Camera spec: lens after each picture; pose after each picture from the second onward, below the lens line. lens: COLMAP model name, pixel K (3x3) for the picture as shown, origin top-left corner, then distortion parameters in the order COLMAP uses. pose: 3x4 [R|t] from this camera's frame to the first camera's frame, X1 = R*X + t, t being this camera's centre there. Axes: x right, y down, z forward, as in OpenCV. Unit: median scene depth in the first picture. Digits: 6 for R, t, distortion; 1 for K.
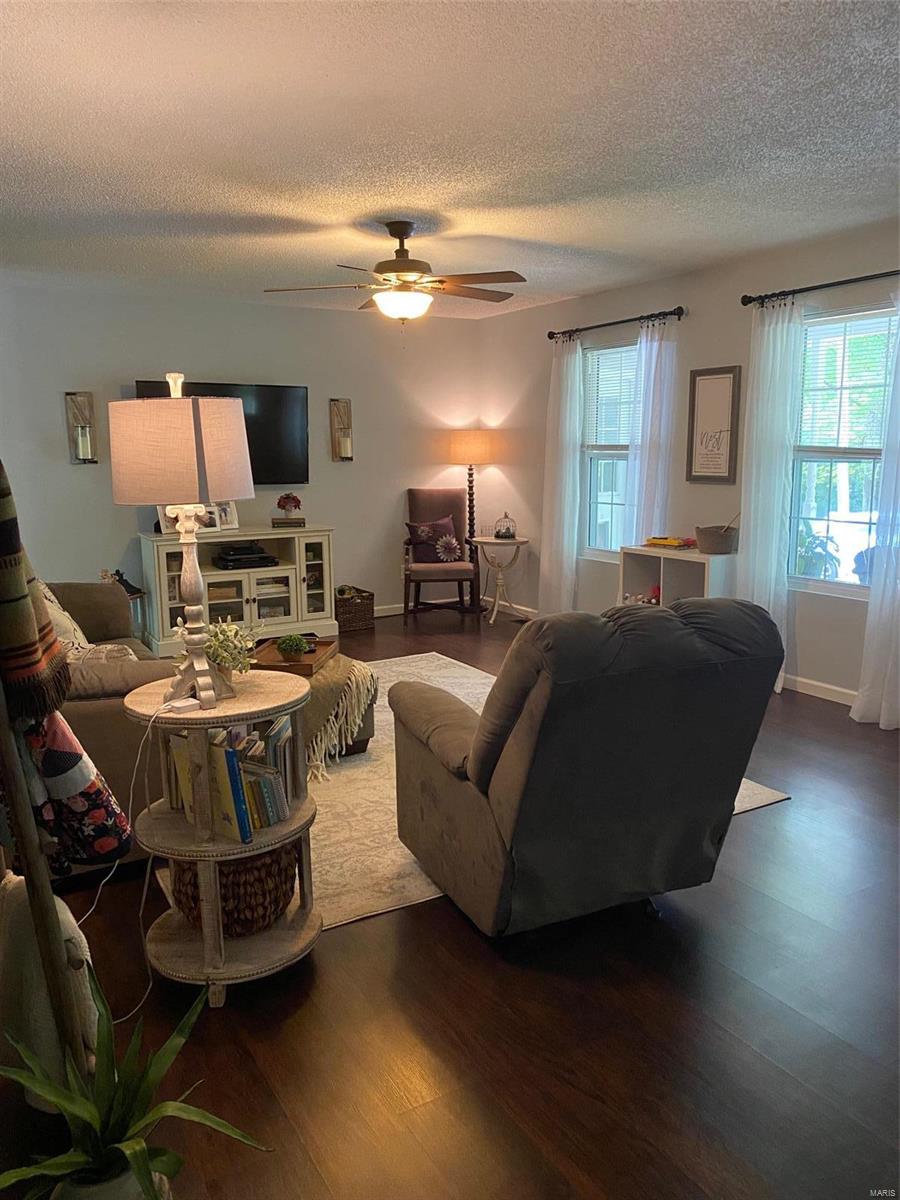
lens RADIAL K [[922.6, 0, 454.1], [0, 922.6, 603.1], [0, 0, 1]] dist [0.055014, -0.048337]
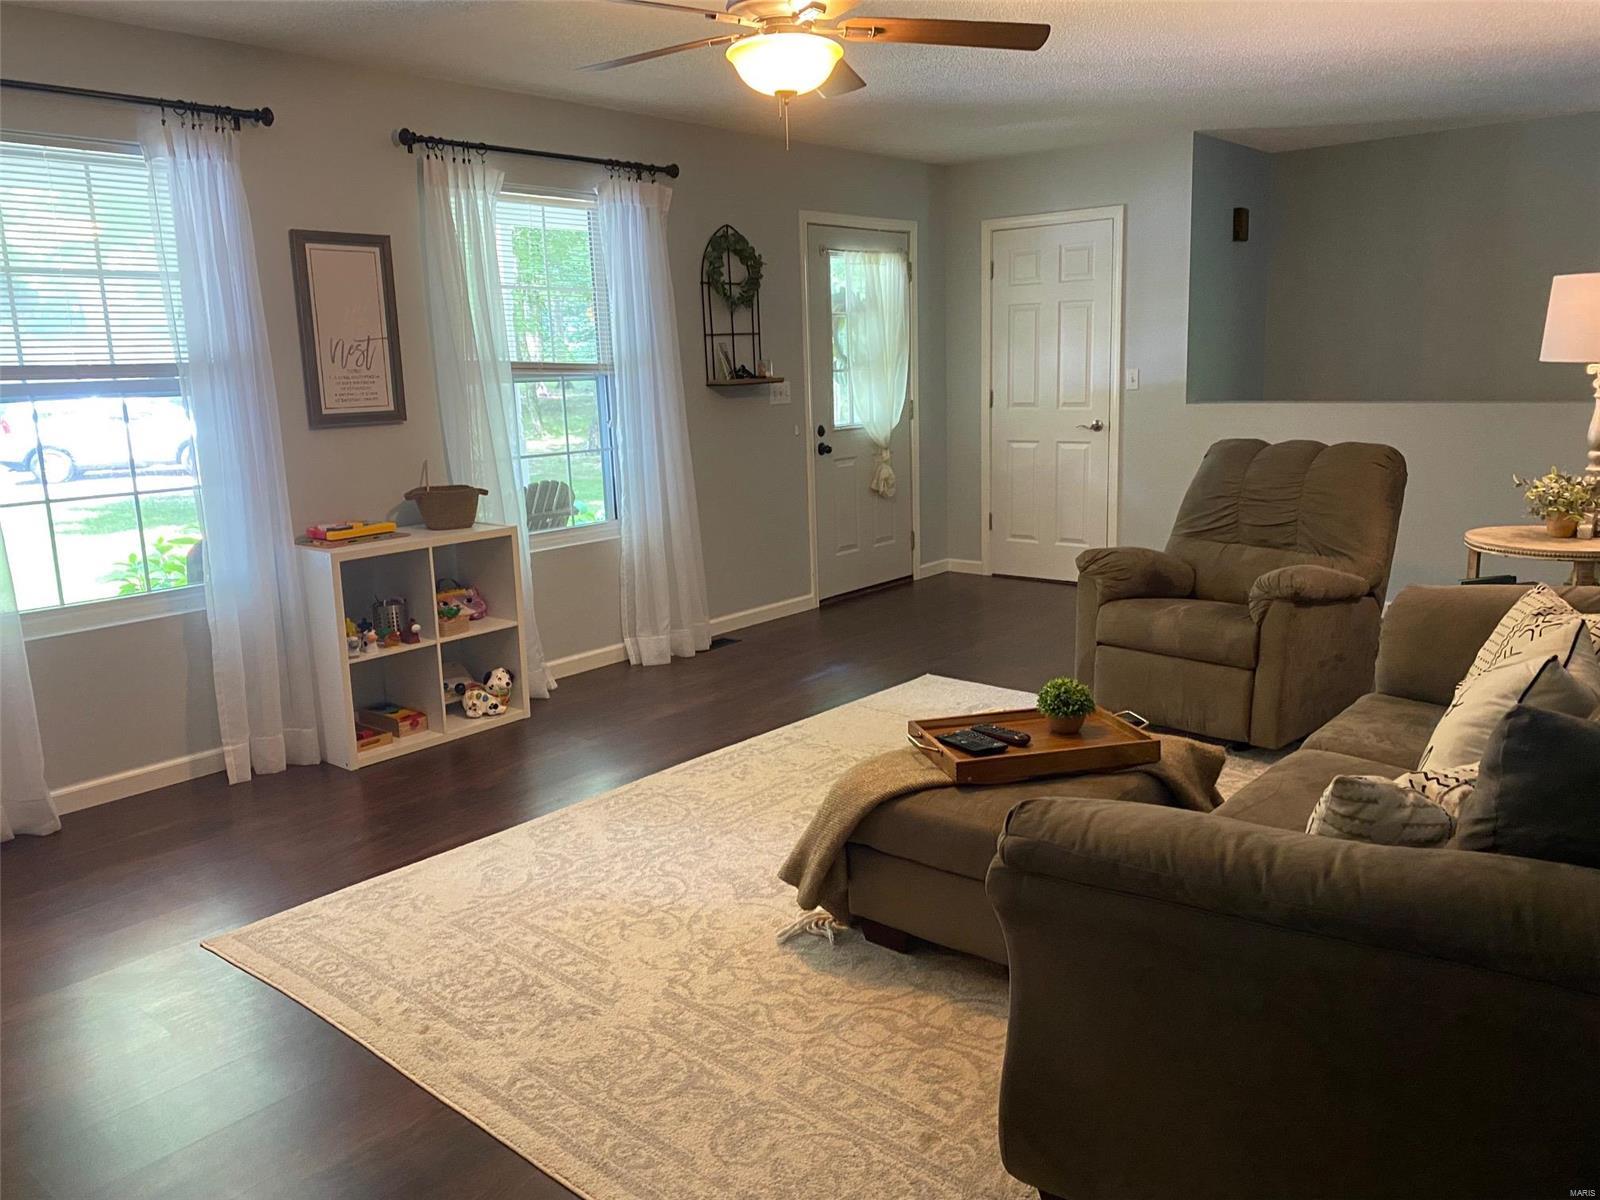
lens RADIAL K [[1230.2, 0, 807.6], [0, 1230.2, 594.1], [0, 0, 1]] dist [0.055014, -0.048337]
pose [[-0.352785, -0.172547, 0.919658, -0.602534], [0.187925, 0.949759, 0.250283, -0.175320], [-0.916639, 0.261123, -0.302635, 1.024937]]
